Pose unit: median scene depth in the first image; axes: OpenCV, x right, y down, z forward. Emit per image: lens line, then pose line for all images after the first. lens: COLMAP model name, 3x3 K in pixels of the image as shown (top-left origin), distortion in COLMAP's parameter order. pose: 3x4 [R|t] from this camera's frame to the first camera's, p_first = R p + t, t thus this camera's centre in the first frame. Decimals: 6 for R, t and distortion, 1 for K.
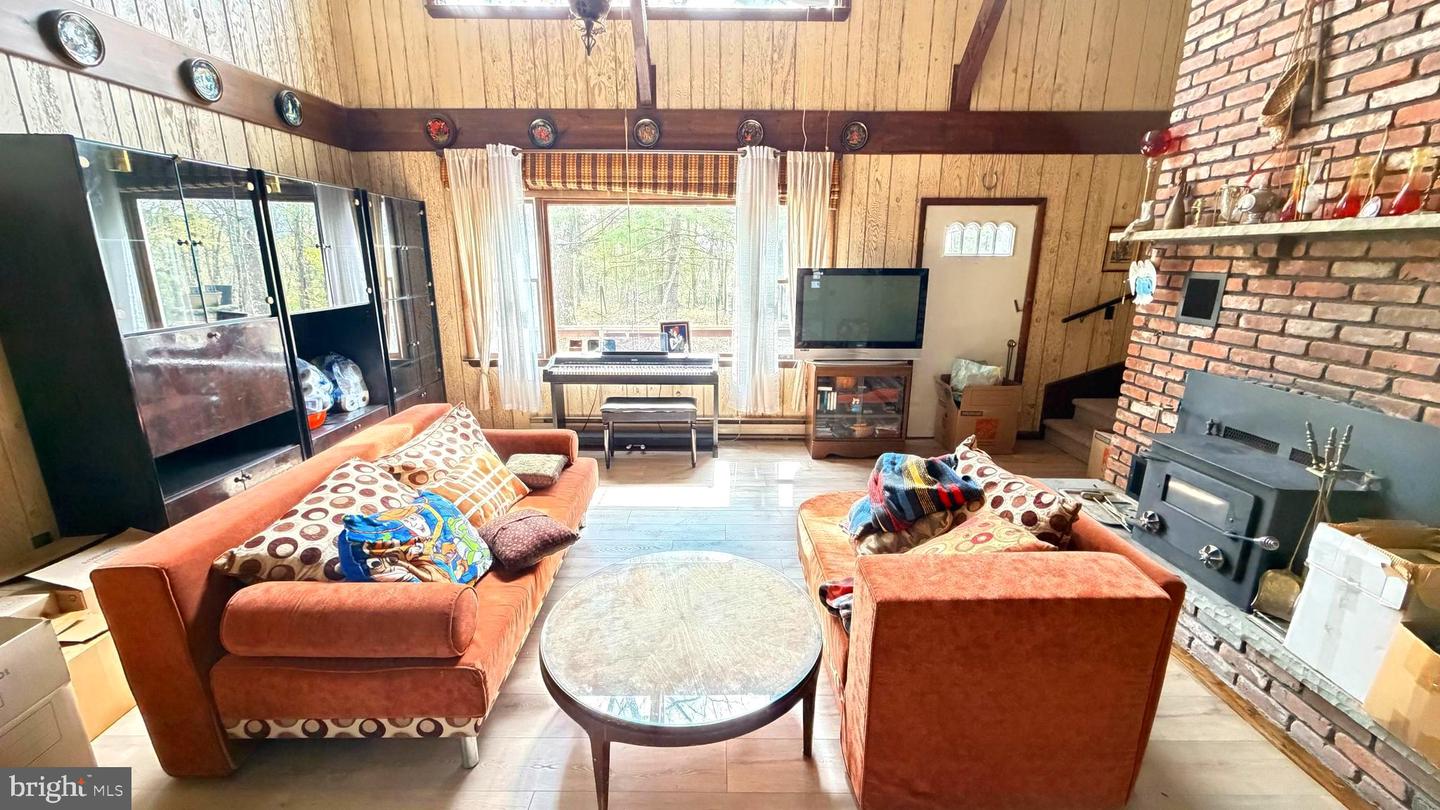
lens RADIAL K [[570.2, 0, 715.9], [0, 570.2, 403.1], [0, 0, 1]] dist [-0.000116, 0.000281]
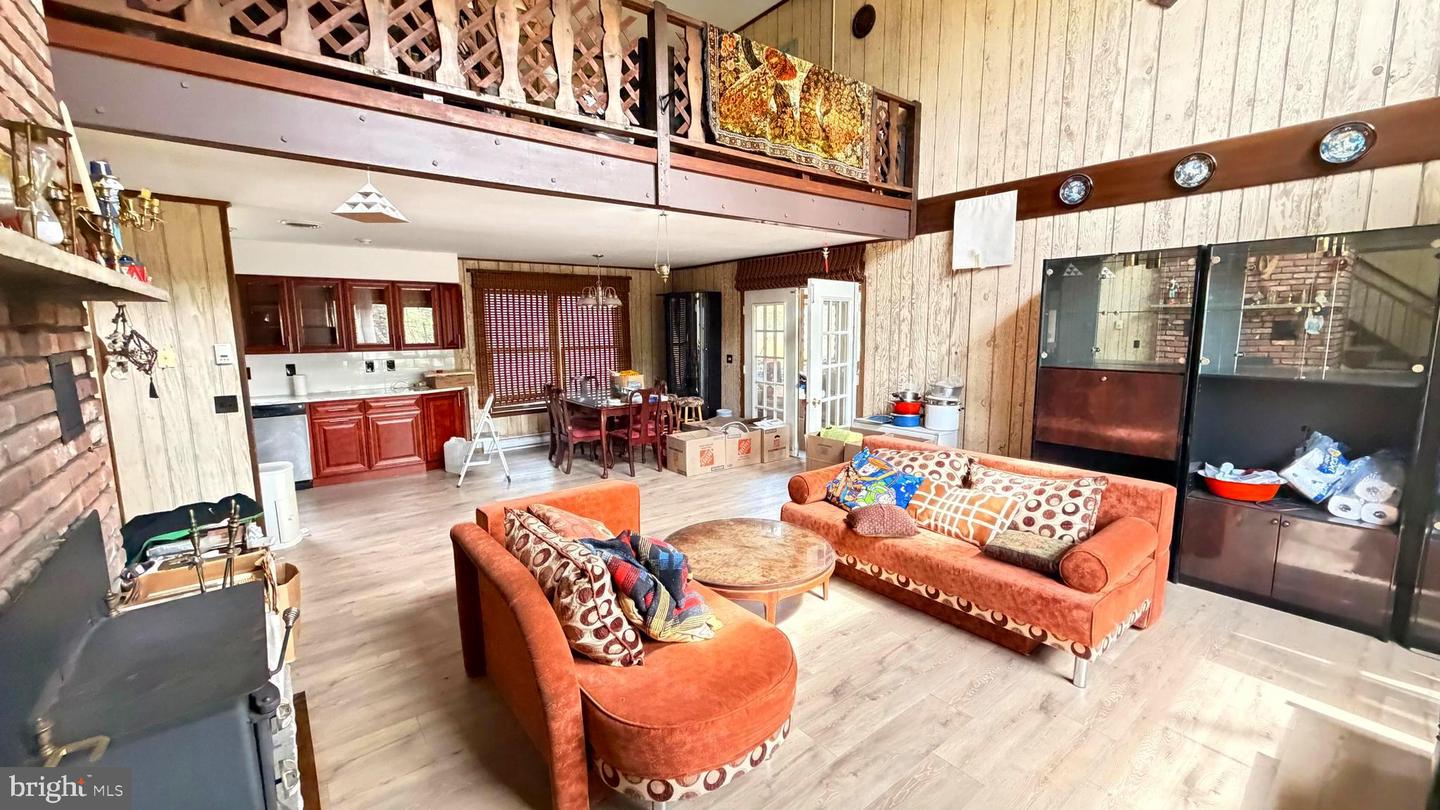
lens RADIAL K [[570.2, 0, 715.9], [0, 570.2, 403.1], [0, 0, 1]] dist [-0.000116, 0.000281]
pose [[-0.786169, 0.084603, -0.612193, 0.415426], [-0.149986, 0.934851, 0.321803, -0.217739], [0.599535, 0.344812, -0.722262, 0.866958]]
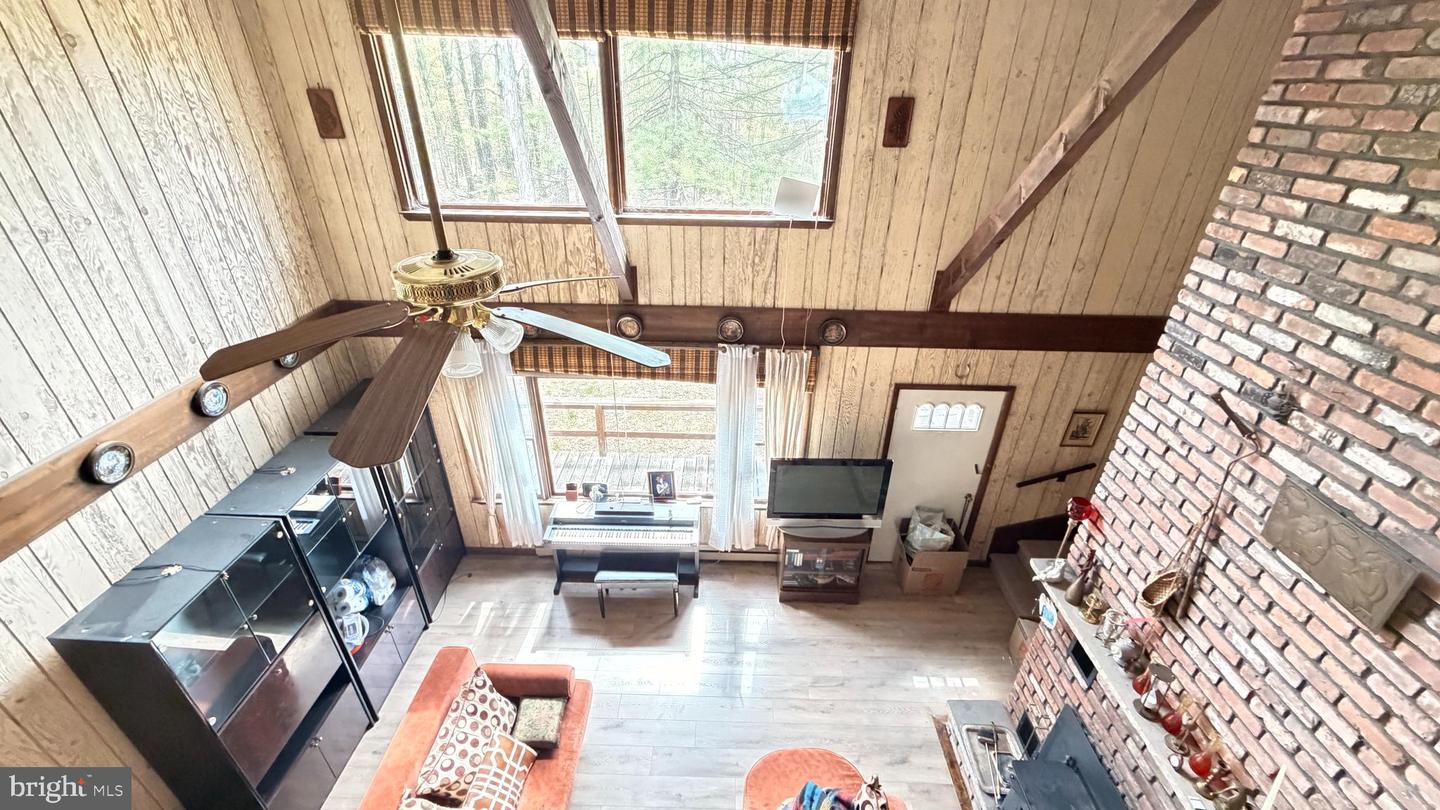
lens RADIAL K [[570.2, 0, 715.9], [0, 570.2, 403.1], [0, 0, 1]] dist [-0.000116, 0.000281]
pose [[0.999753, 0.017909, -0.013144, 0.049887], [-0.013955, 0.966652, 0.255712, -0.607338], [0.017285, -0.255465, 0.966664, -0.021317]]
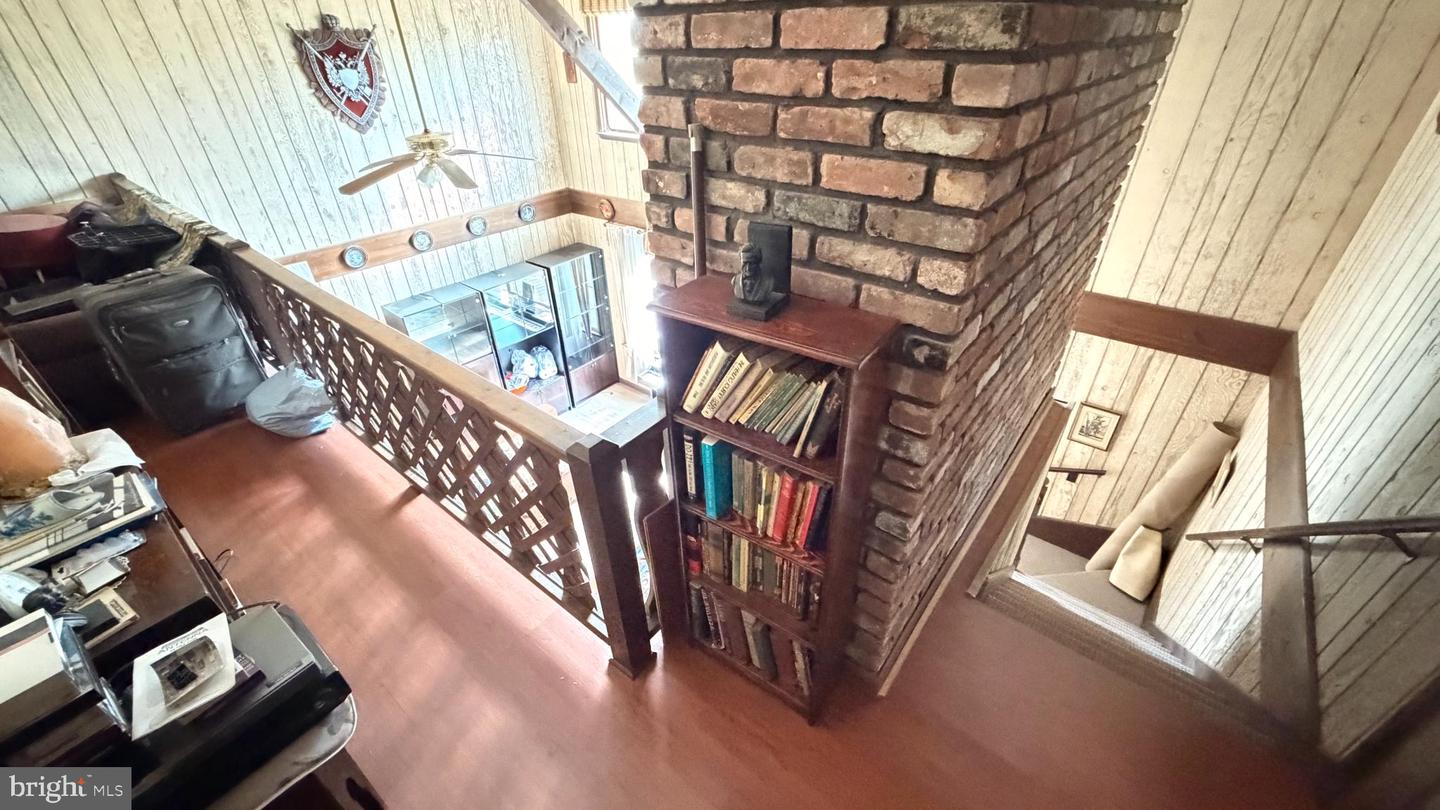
lens RADIAL K [[570.2, 0, 715.9], [0, 570.2, 403.1], [0, 0, 1]] dist [-0.000116, 0.000281]
pose [[0.777663, 0.325743, -0.537710, 0.755694], [-0.134651, 0.921751, 0.363655, -0.597569], [0.614092, -0.210398, 0.760673, -0.109951]]
